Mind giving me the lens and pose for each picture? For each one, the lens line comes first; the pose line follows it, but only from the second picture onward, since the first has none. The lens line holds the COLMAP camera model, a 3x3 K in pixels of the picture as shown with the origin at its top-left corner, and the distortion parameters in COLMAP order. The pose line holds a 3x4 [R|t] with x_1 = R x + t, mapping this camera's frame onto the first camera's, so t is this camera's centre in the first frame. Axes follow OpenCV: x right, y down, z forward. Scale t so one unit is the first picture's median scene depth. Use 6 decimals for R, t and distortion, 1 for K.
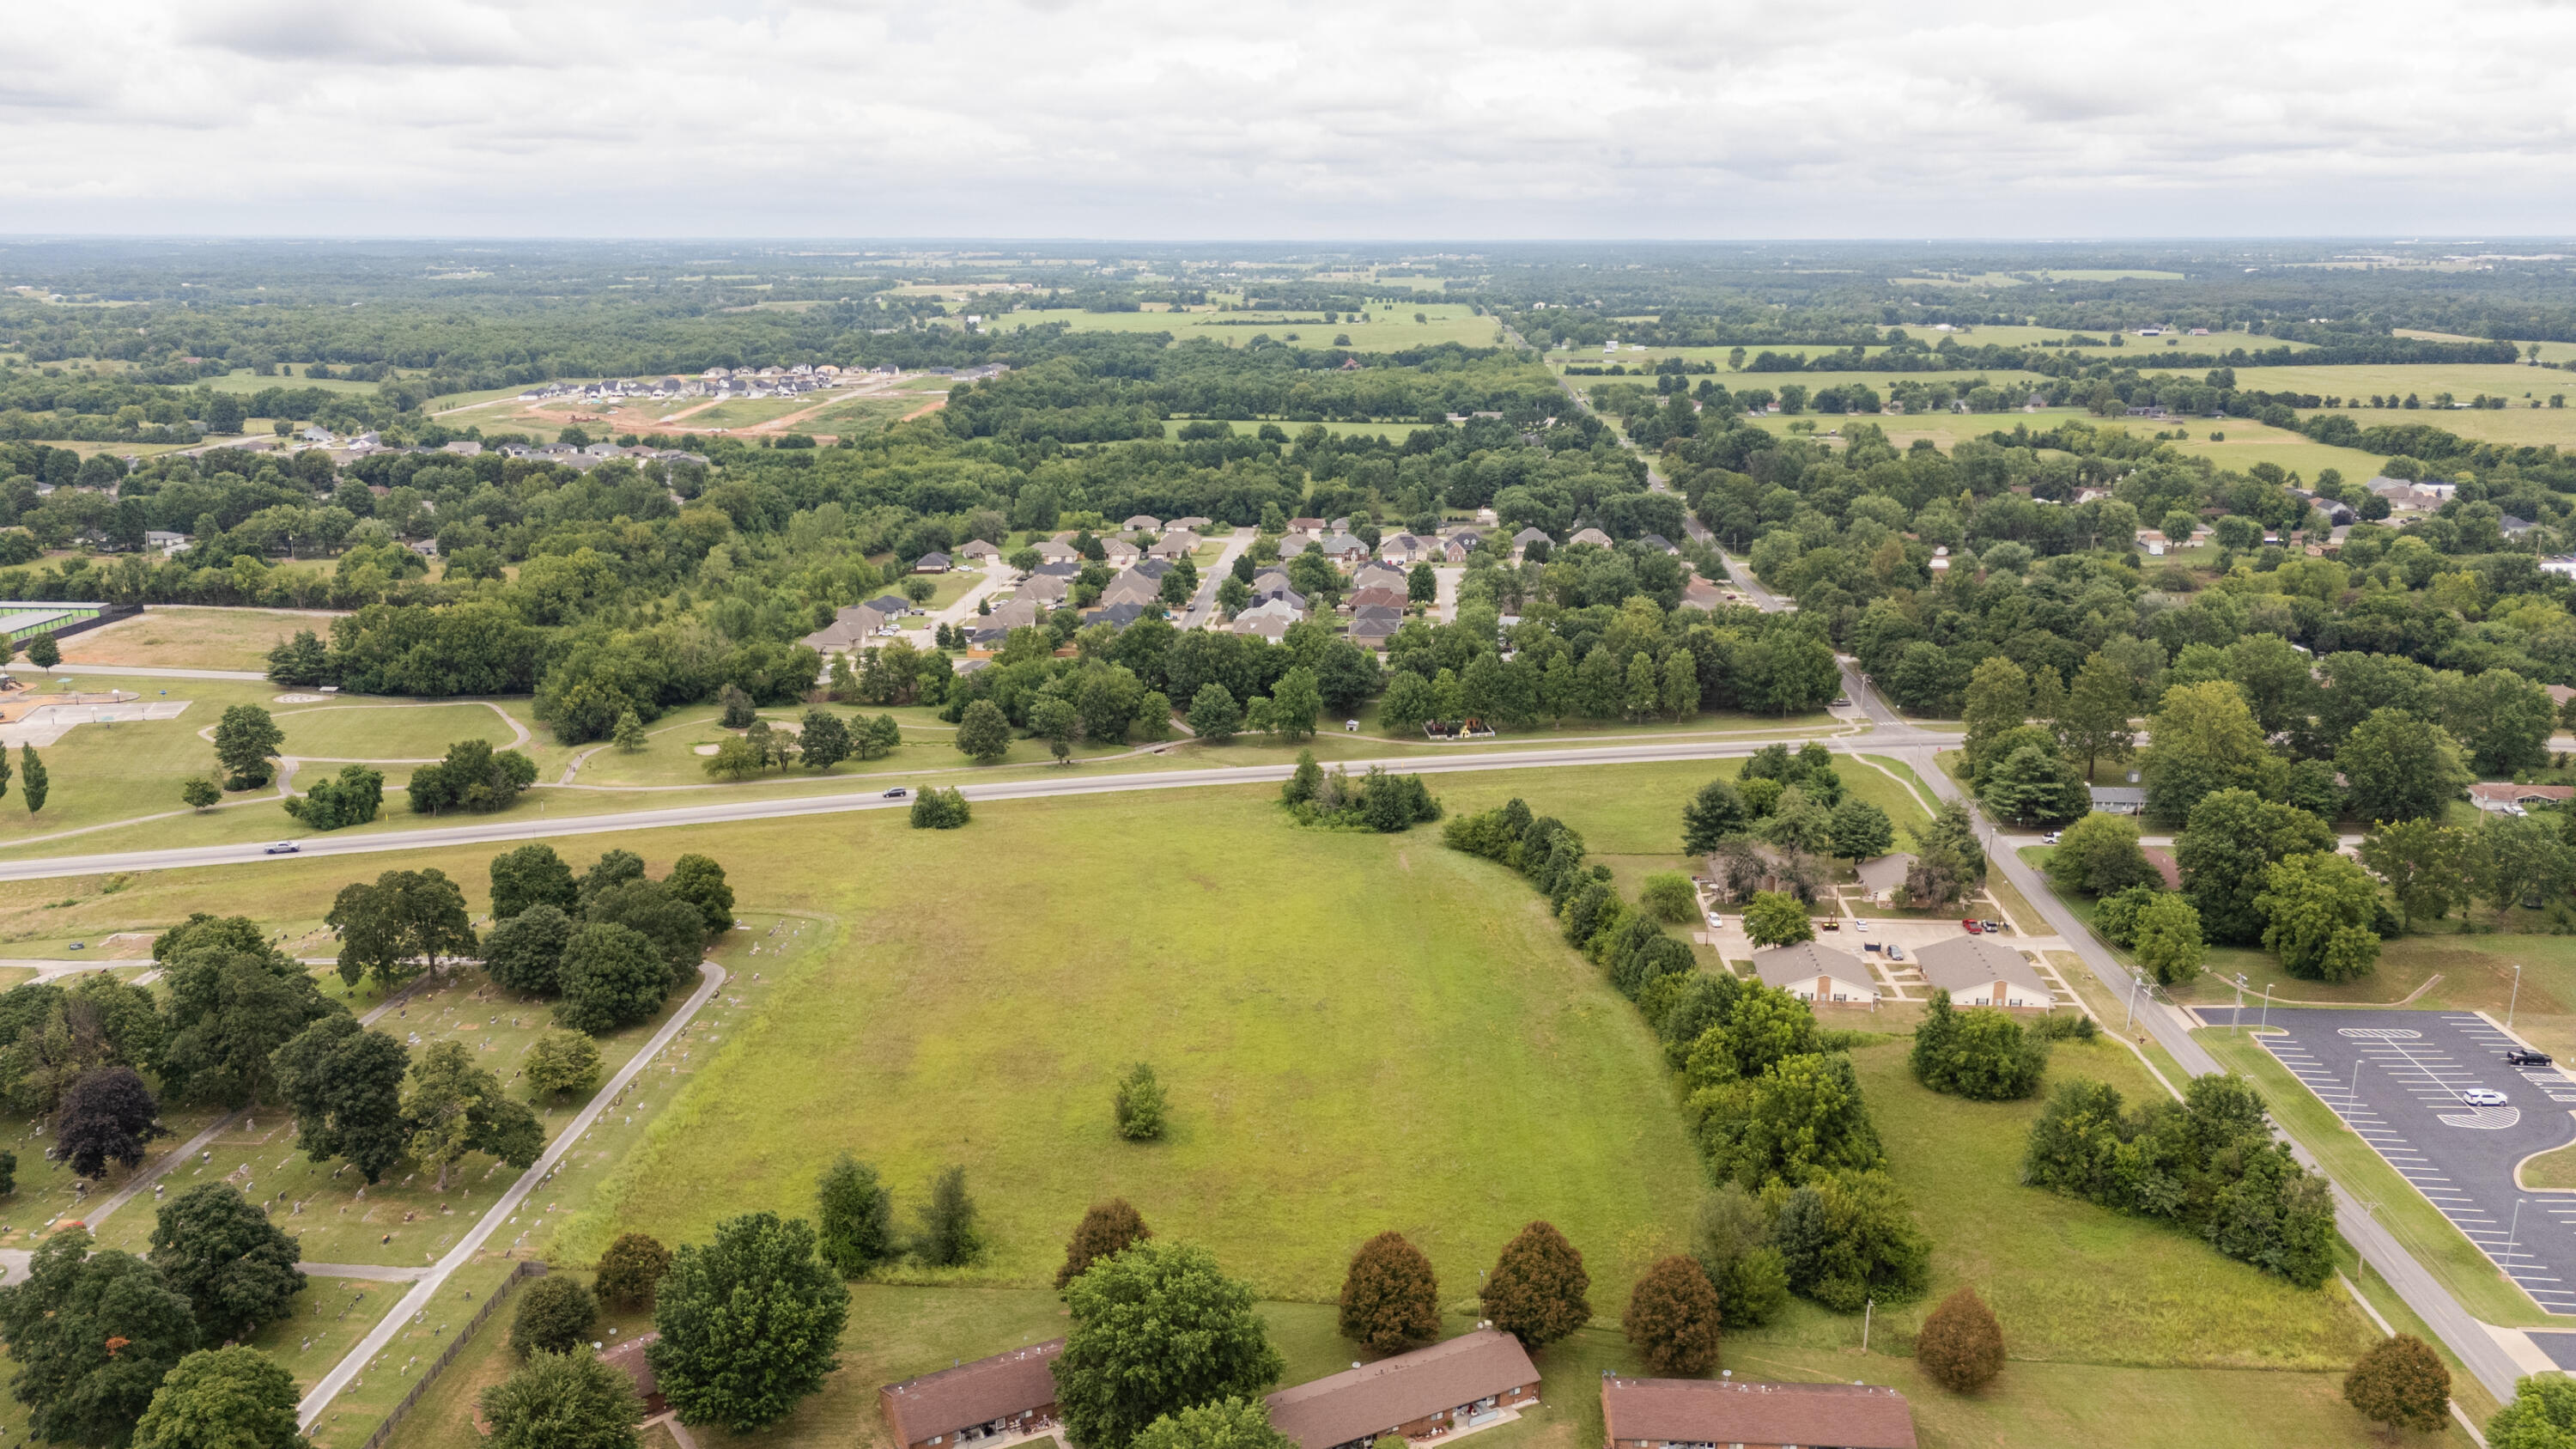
lens RADIAL K [[1892.6, 0, 1293.0], [0, 1892.6, 731.1], [0, 0, 1]] dist [0.075466, -0.079066]
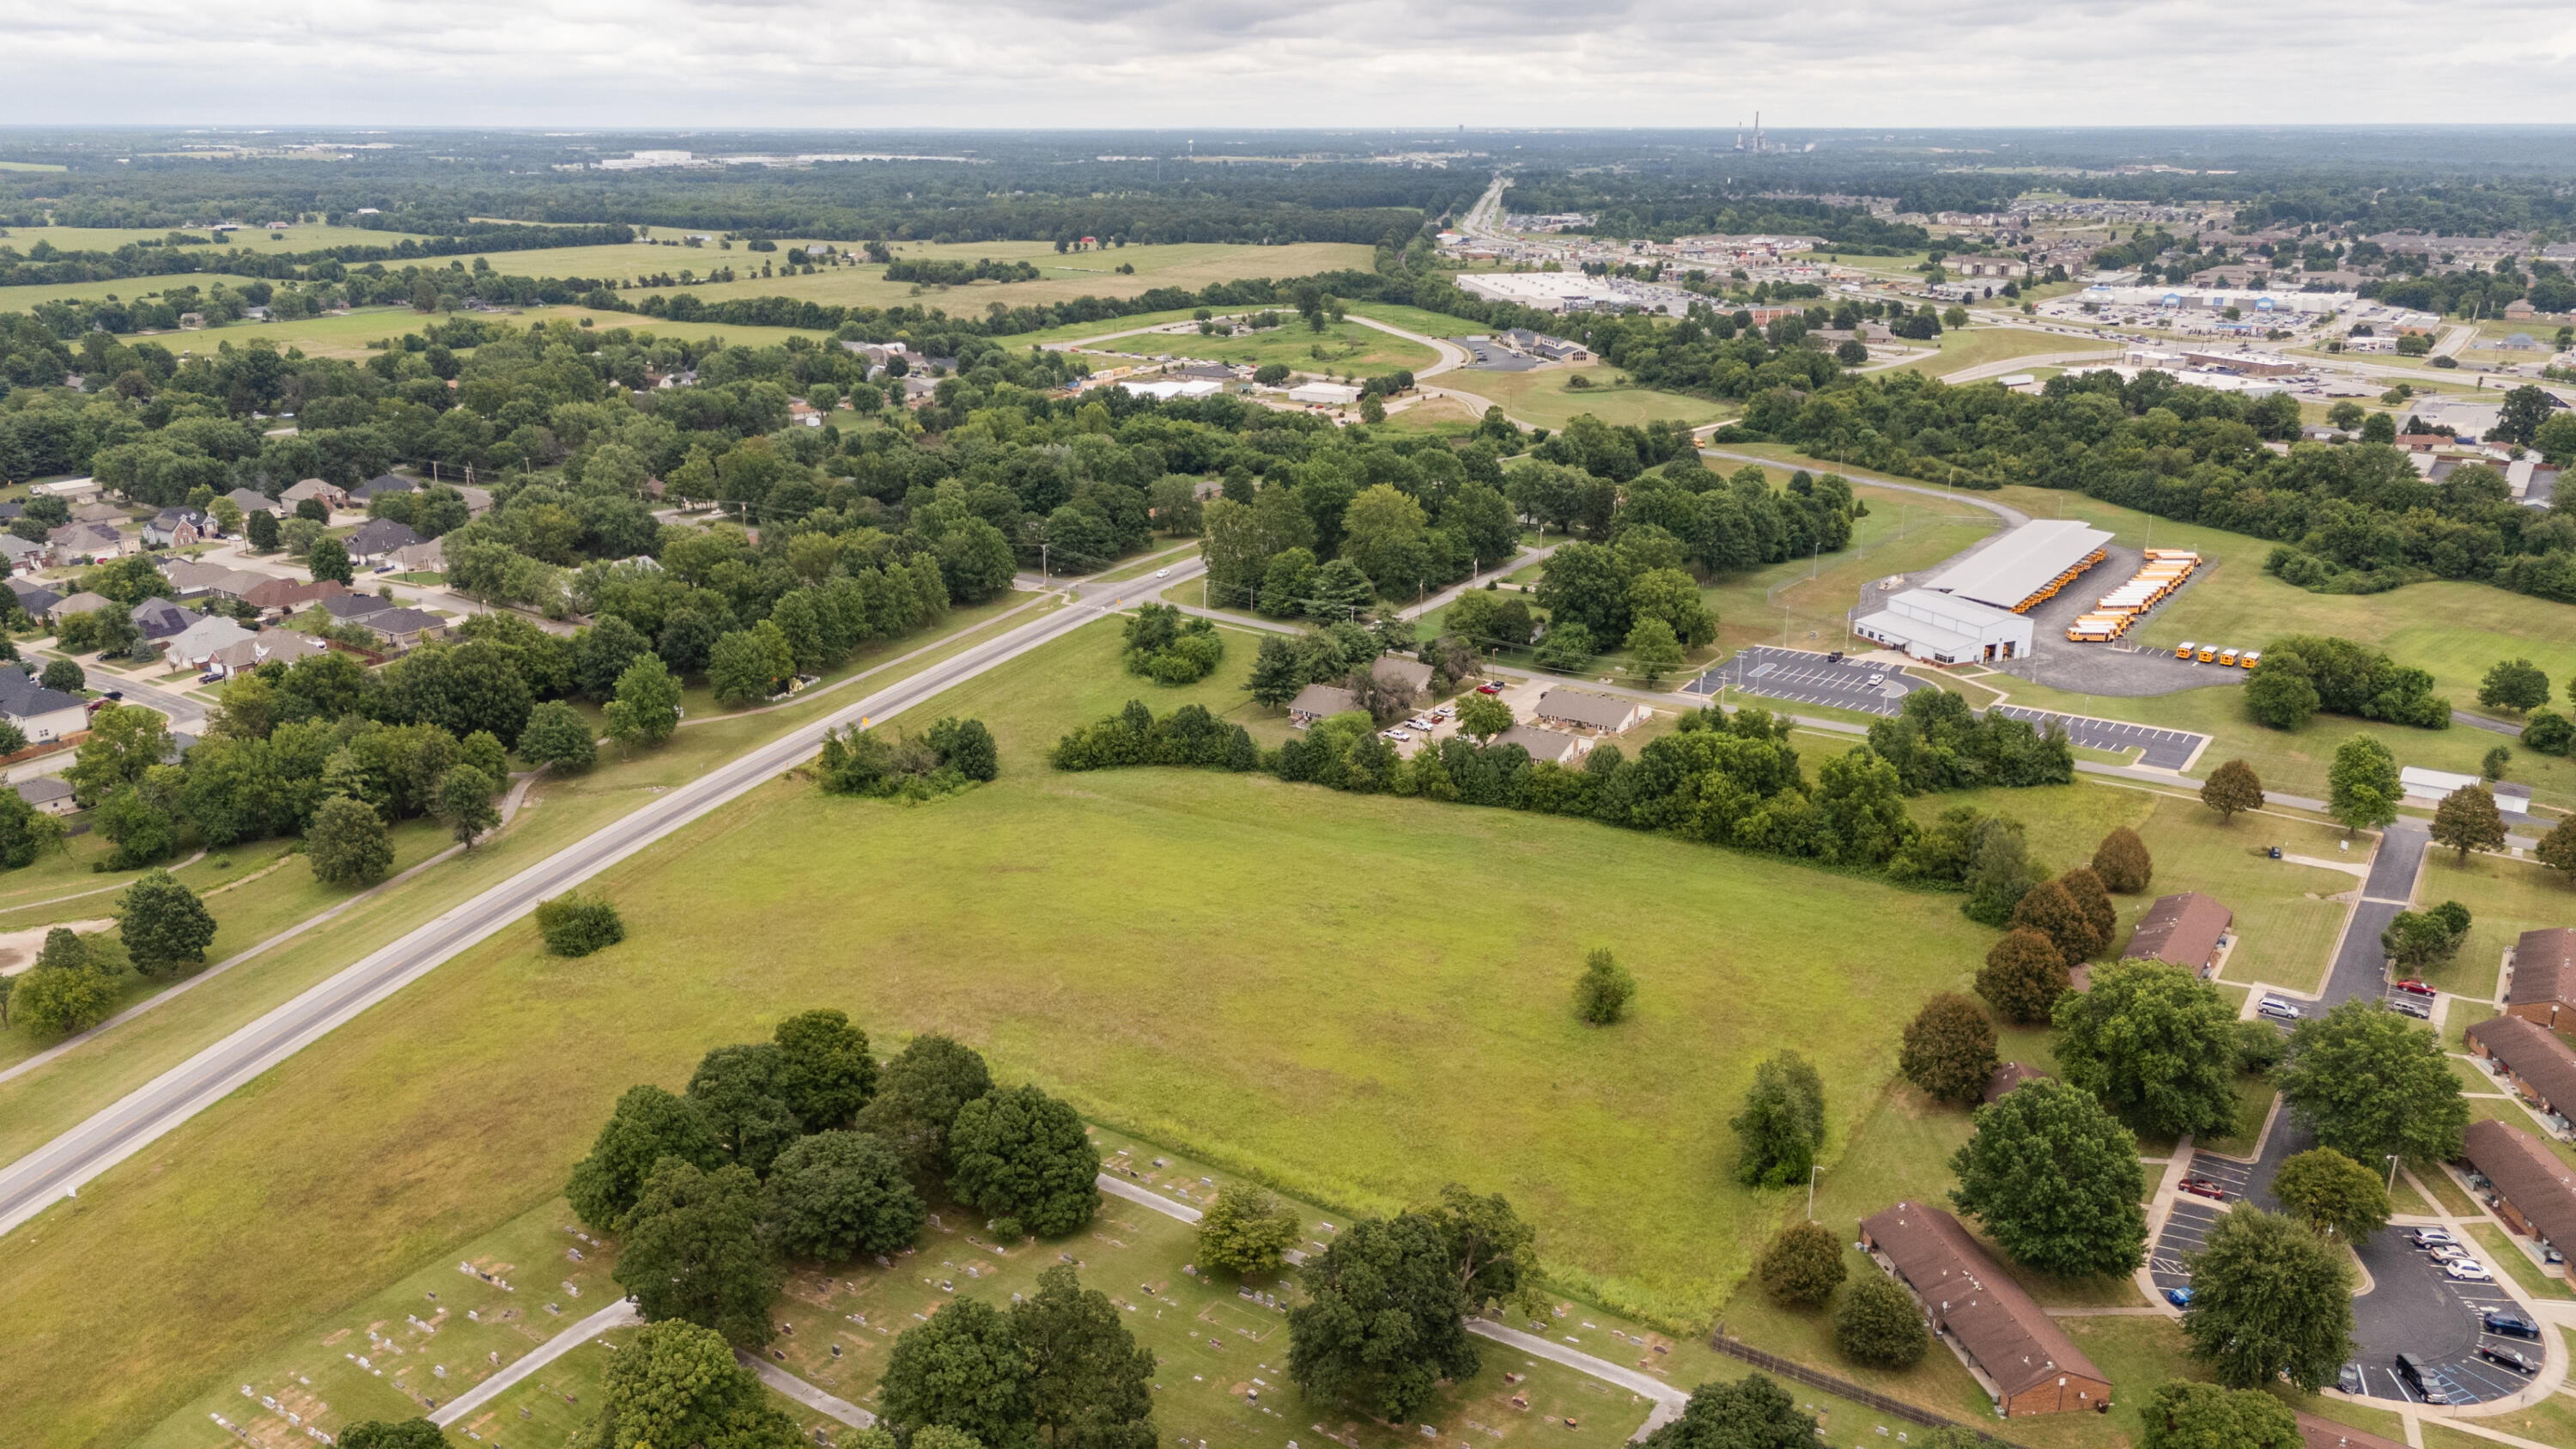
lens RADIAL K [[1892.6, 0, 1293.0], [0, 1892.6, 731.1], [0, 0, 1]] dist [0.075466, -0.079066]
pose [[0.518230, -0.261258, 0.814360, -0.571000], [0.217642, 0.961137, 0.169846, -0.086758], [-0.827085, 0.089220, 0.554951, 0.330407]]
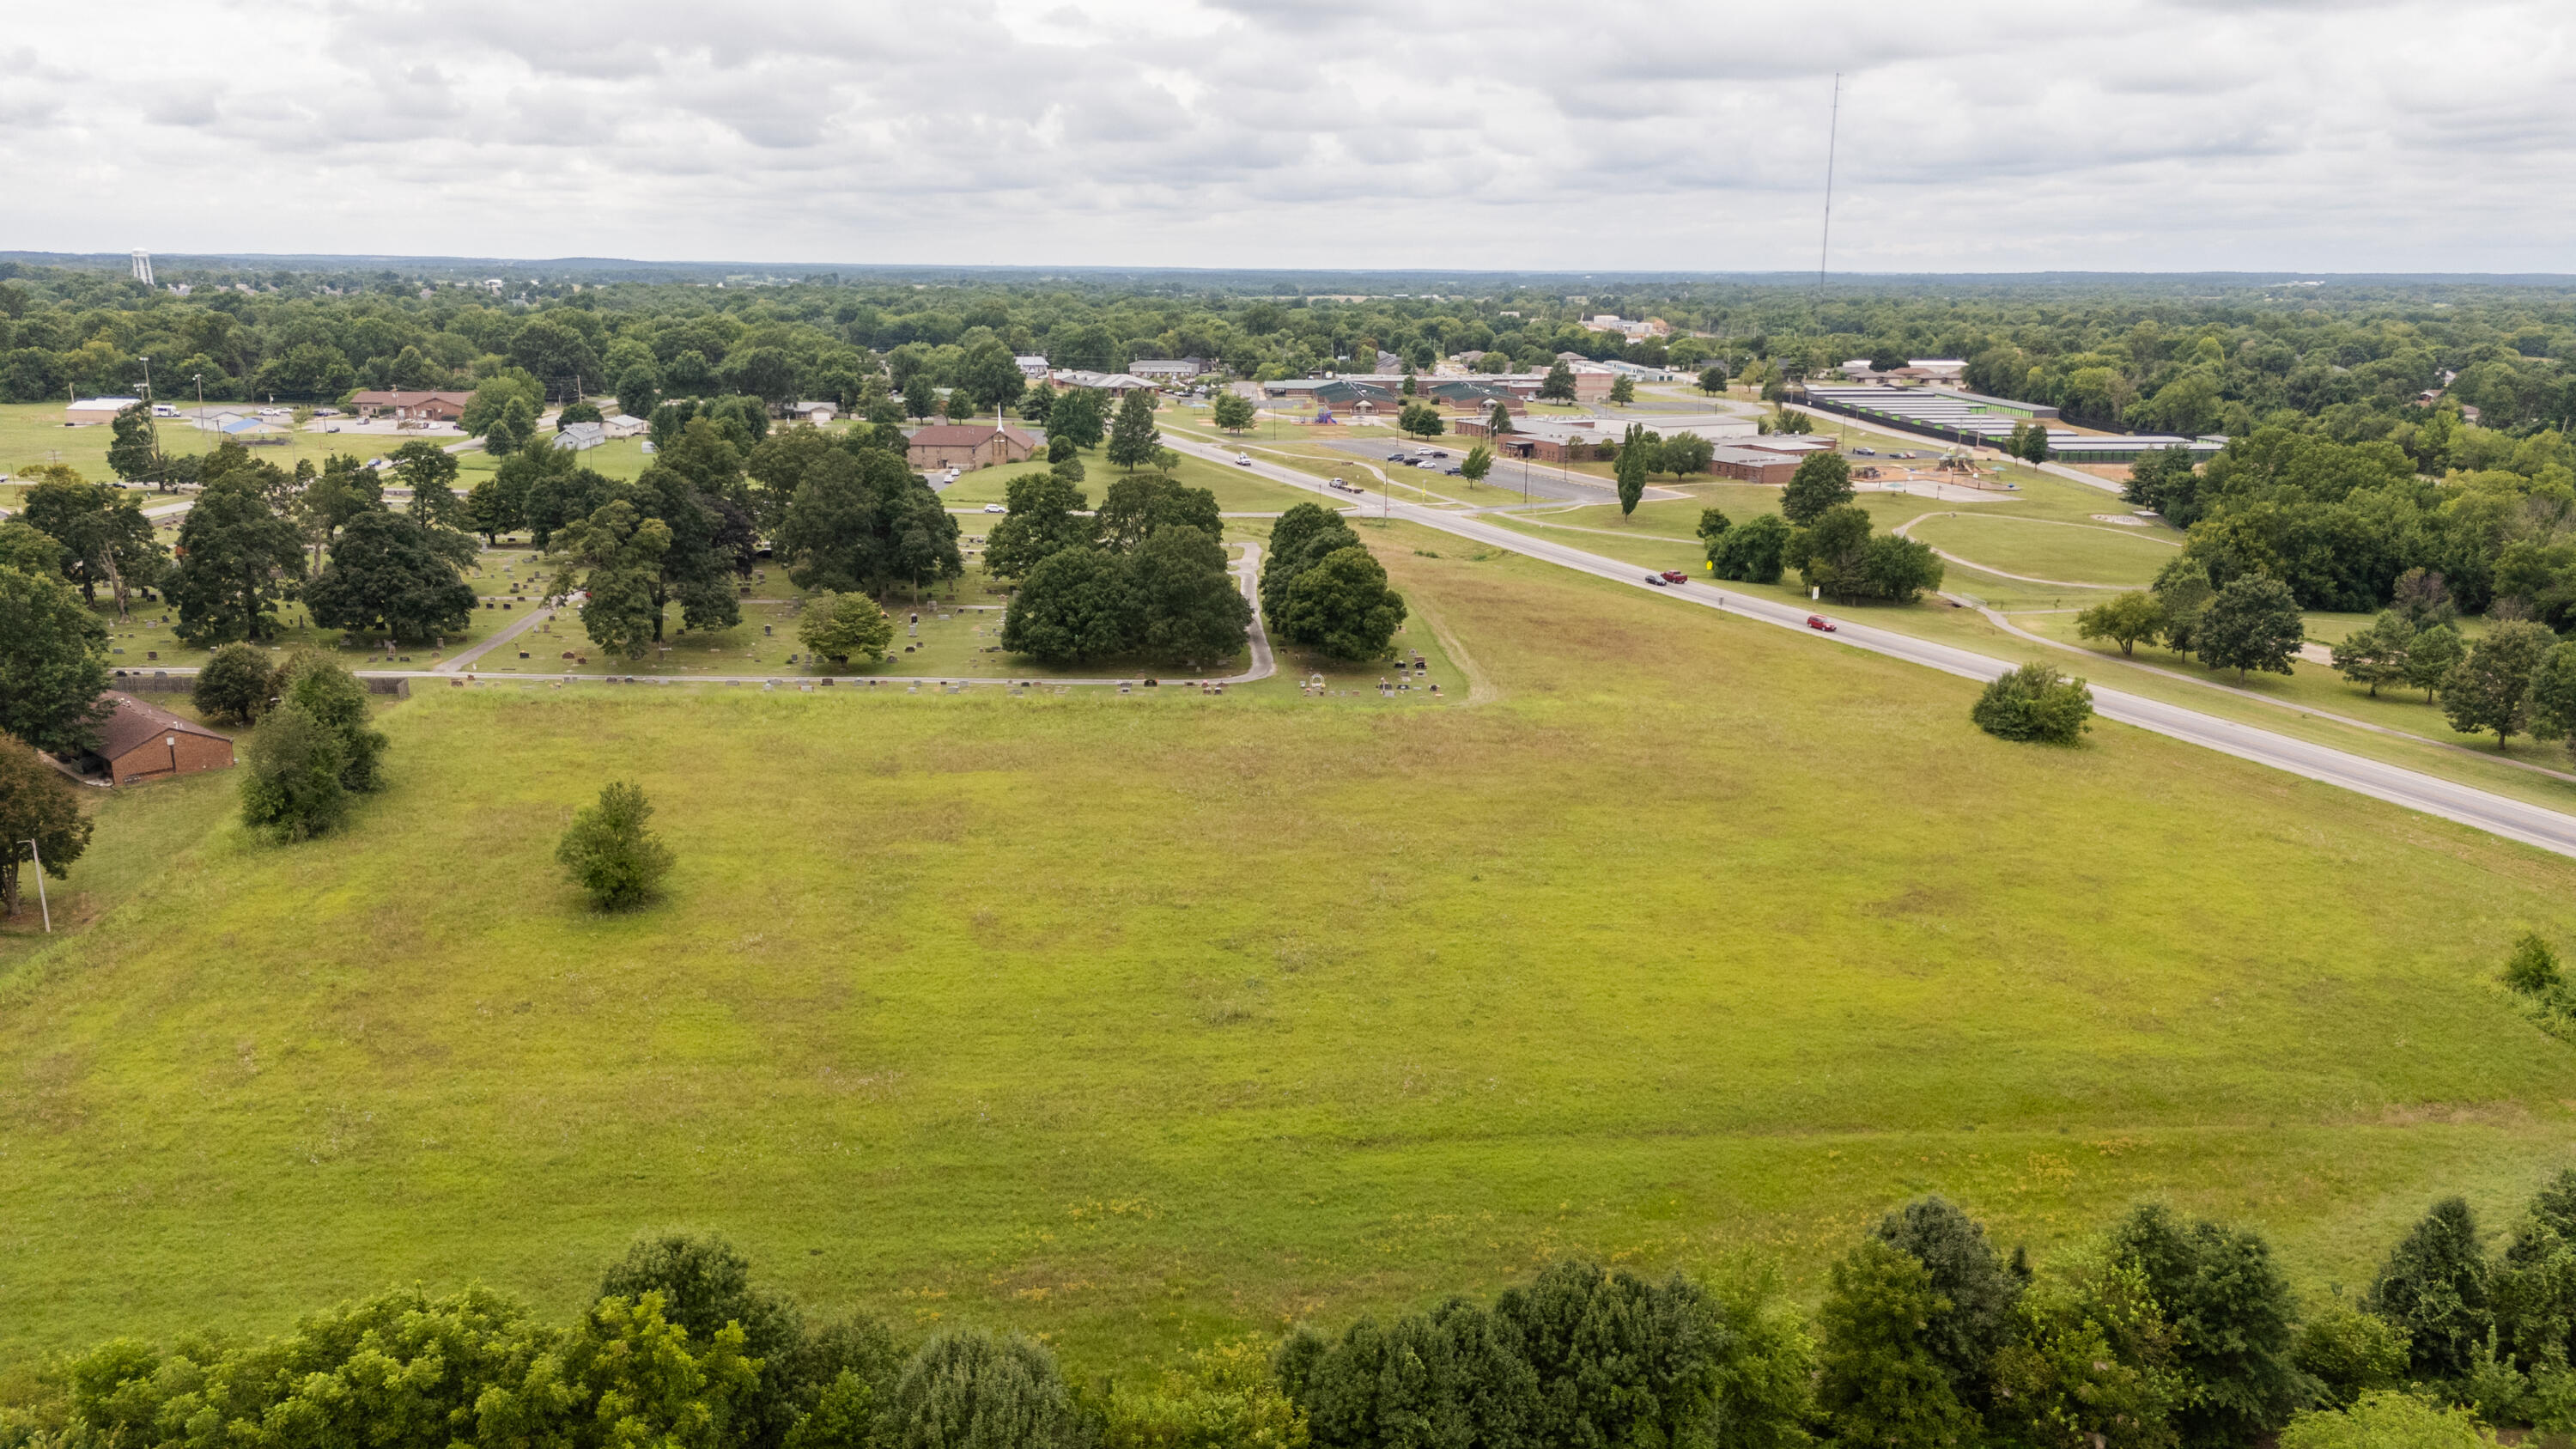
lens RADIAL K [[1892.6, 0, 1293.0], [0, 1892.6, 731.1], [0, 0, 1]] dist [0.075466, -0.079066]
pose [[0.090976, 0.235149, -0.967692, 0.301550], [-0.259655, 0.943711, 0.204910, -0.009193], [0.961407, 0.232624, 0.146912, 0.656056]]
